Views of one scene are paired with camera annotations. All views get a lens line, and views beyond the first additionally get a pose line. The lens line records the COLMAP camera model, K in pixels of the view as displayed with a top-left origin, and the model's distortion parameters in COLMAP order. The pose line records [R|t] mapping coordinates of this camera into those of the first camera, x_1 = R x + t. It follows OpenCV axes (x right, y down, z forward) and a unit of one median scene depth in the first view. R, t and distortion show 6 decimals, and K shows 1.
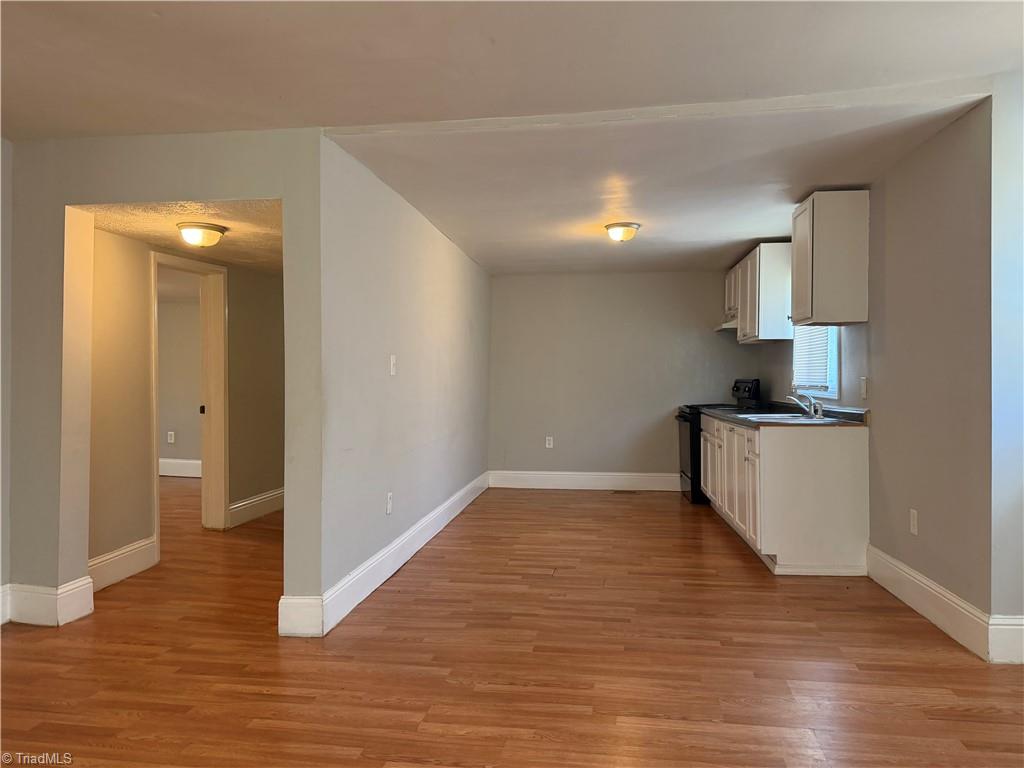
lens RADIAL K [[719.2, 0, 483.8], [0, 719.2, 381.7], [0, 0, 1]] dist [0.152598, -0.169454]
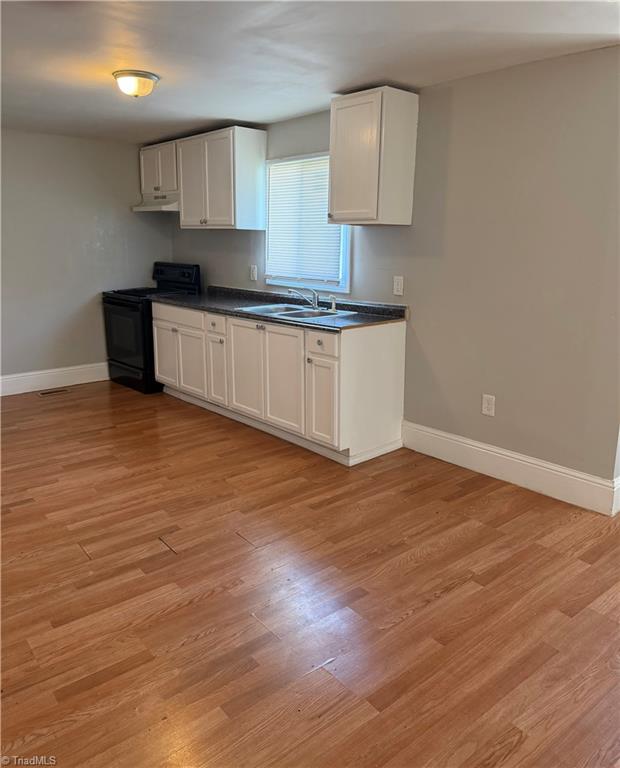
lens RADIAL K [[585.9, 0, 309.2], [0, 585.9, 361.2], [0, 0, 1]] dist [0.108818, -0.156626]
pose [[0.641924, -0.146720, 0.752600, -0.297504], [-0.007300, 0.980308, 0.197338, -0.062641], [-0.766734, -0.132170, 0.628212, 0.614616]]
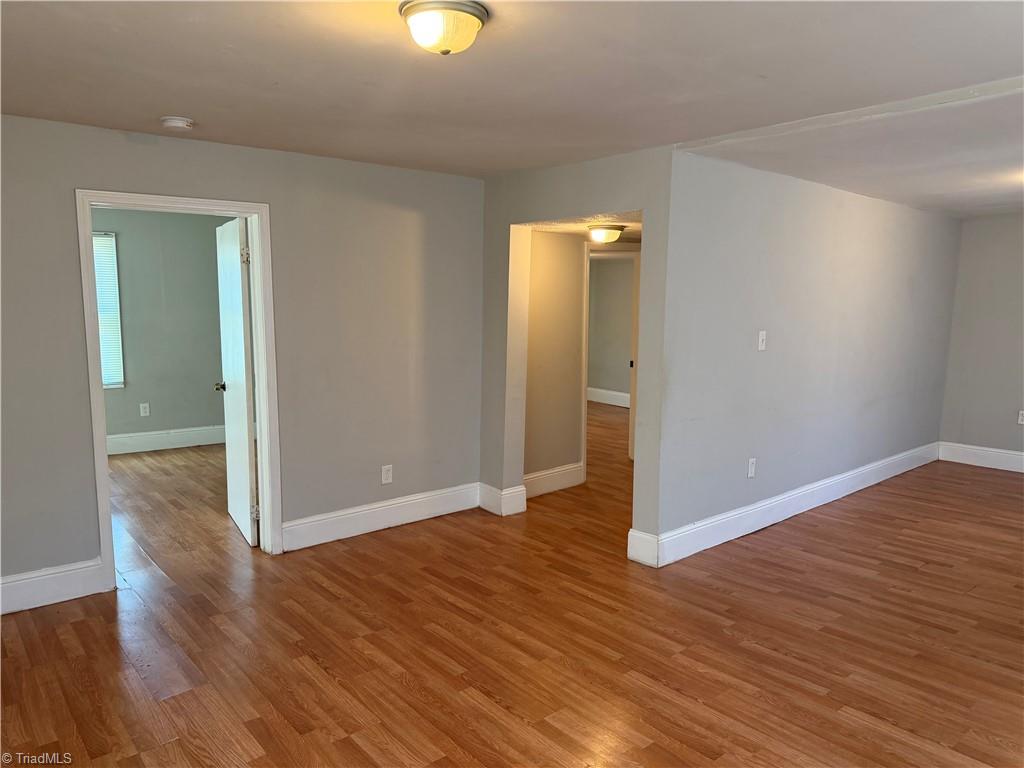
lens RADIAL K [[704.7, 0, 512.5], [0, 704.7, 361.2], [0, 0, 1]] dist [0.036214, -0.007146]
pose [[0.784264, 0.058065, -0.617704, 0.283127], [-0.014920, 0.997088, 0.074784, -0.078998], [0.620248, -0.049434, 0.782846, -0.059411]]
